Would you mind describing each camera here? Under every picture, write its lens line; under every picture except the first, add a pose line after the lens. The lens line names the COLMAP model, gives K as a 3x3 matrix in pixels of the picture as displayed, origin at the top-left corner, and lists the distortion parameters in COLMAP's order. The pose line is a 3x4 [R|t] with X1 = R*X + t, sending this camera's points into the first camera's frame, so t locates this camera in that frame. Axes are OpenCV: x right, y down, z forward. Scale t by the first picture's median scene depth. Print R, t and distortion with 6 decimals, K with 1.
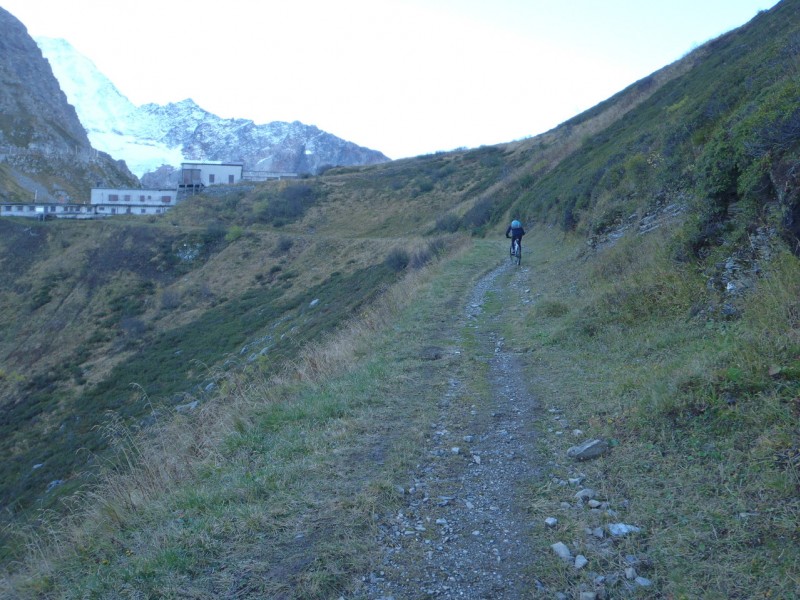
lens RADIAL K [[691.2, 0, 401.7], [0, 691.2, 298.8], [0, 0, 1]] dist [-0.066735, 0.038915]
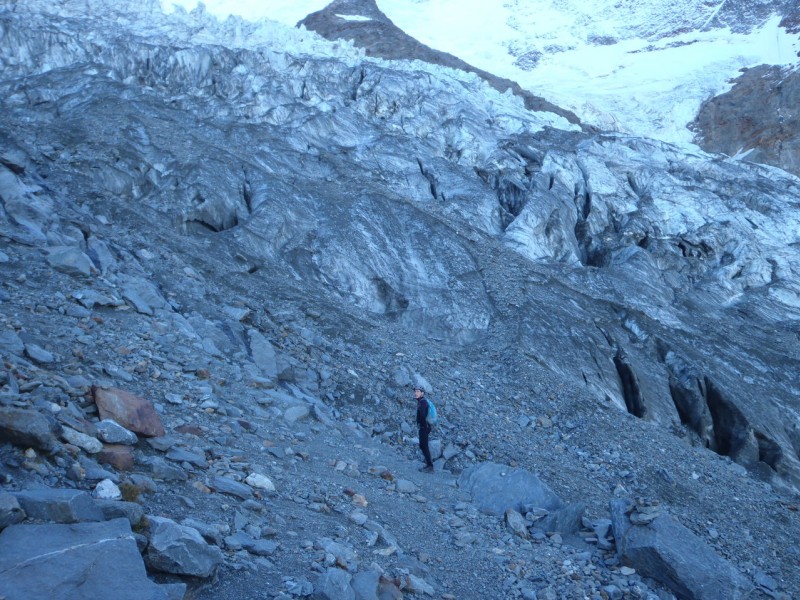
lens RADIAL K [[691.2, 0, 384.7], [0, 691.2, 280.1], [0, 0, 1]] dist [-0.066735, 0.038915]
pose [[0.750771, -0.130148, -0.647614, -0.261817], [0.117188, 0.991089, -0.063320, -0.085412], [0.650084, -0.028354, 0.759333, 0.583875]]
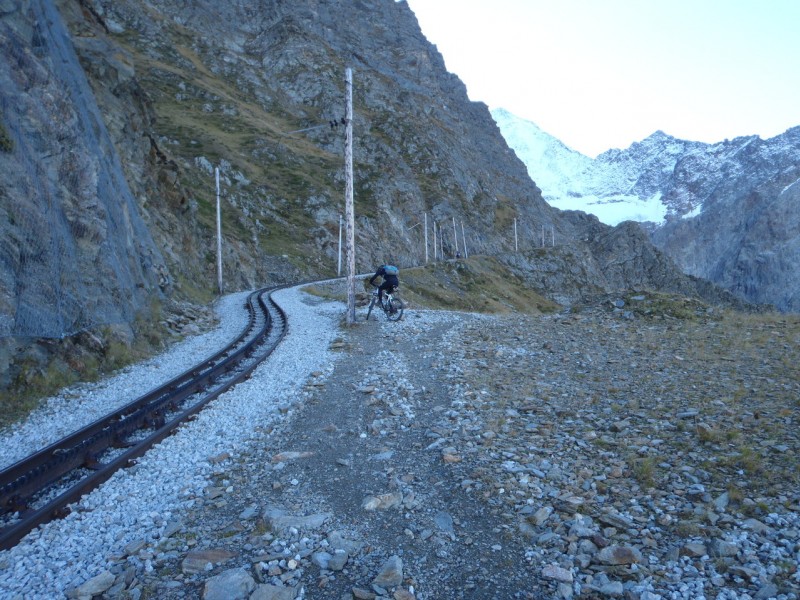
lens RADIAL K [[691.2, 0, 381.9], [0, 691.2, 281.4], [0, 0, 1]] dist [-0.066735, 0.038915]
pose [[0.772141, -0.152373, -0.616913, -0.111957], [0.082506, 0.986647, -0.140428, -0.050937], [0.630073, 0.057531, 0.774402, 0.245526]]
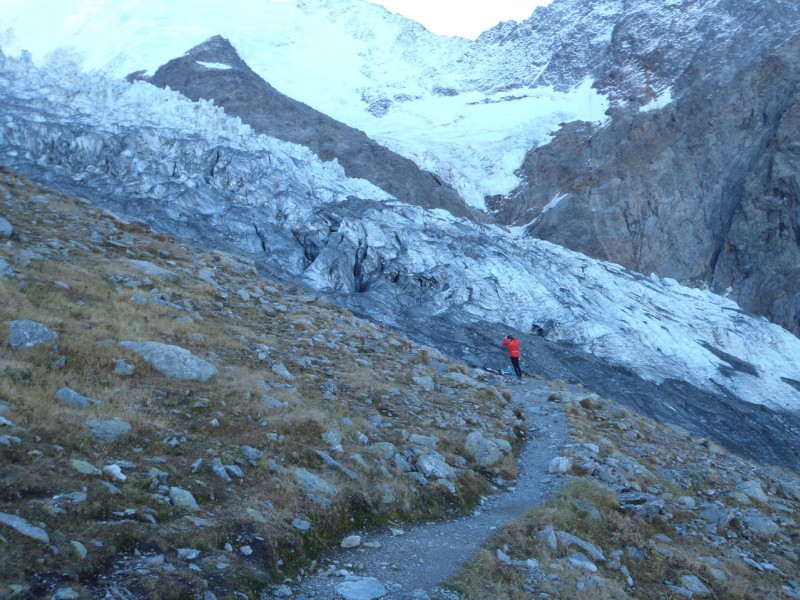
lens RADIAL K [[691.2, 0, 383.7], [0, 691.2, 283.5], [0, 0, 1]] dist [-0.066735, 0.038915]
pose [[0.859371, -0.164347, -0.484222, -0.245674], [0.143369, 0.986403, -0.080346, -0.082770], [0.490842, -0.000376, 0.871248, 0.566961]]
